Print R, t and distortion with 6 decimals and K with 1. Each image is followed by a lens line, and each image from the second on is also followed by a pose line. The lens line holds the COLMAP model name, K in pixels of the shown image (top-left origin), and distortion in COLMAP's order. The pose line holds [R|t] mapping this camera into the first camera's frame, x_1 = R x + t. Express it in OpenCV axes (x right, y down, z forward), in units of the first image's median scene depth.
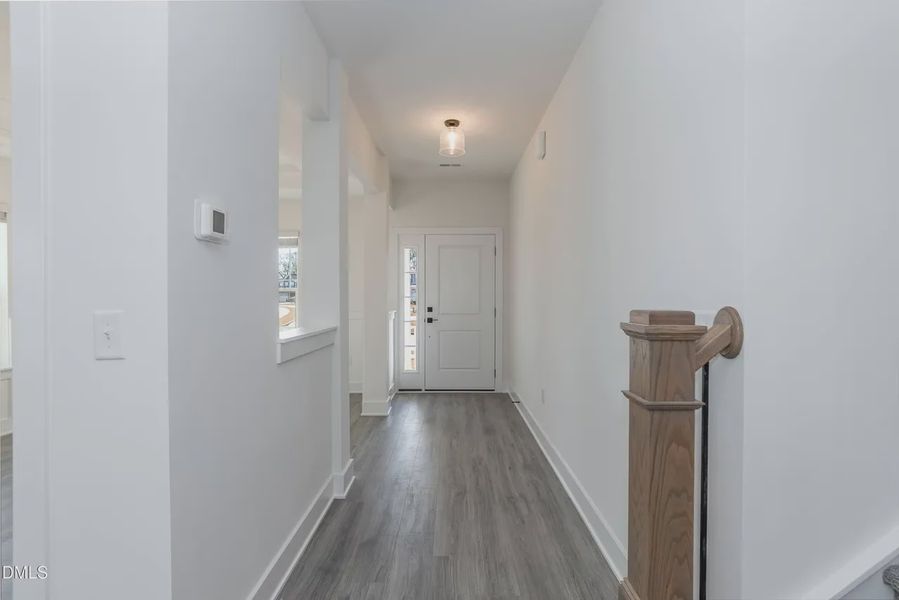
lens RADIAL K [[399.0, 0, 454.9], [0, 399.0, 302.8], [0, 0, 1]] dist [-0.002936, -0.000324]
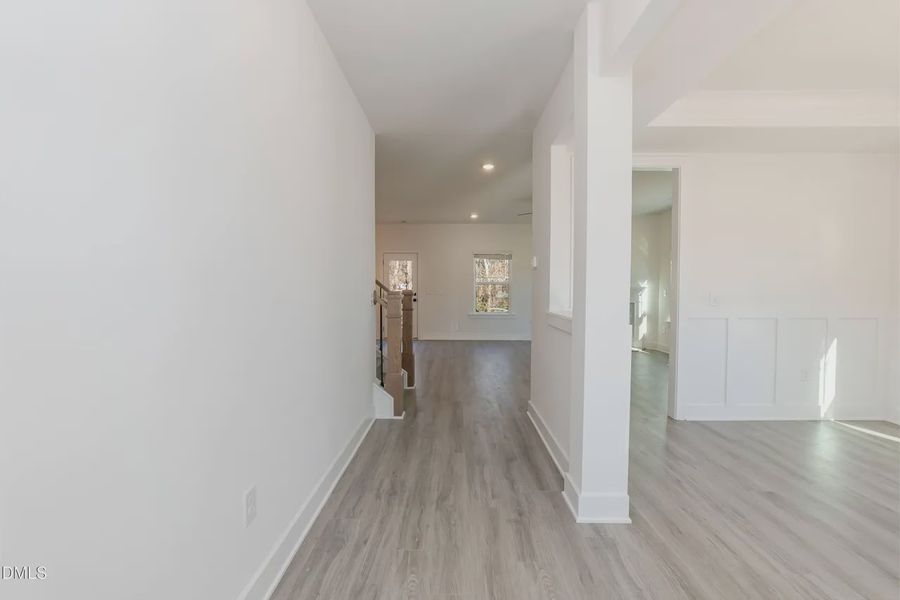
lens RADIAL K [[399.5, 0, 455.4], [0, 399.5, 302.8], [0, 0, 1]] dist [-0.002936, -0.000324]
pose [[-0.999986, -0.001046, 0.005097, -0.019221], [-0.000781, 0.998658, 0.051778, -0.026259], [-0.005145, 0.051773, -0.998646, 1.960727]]
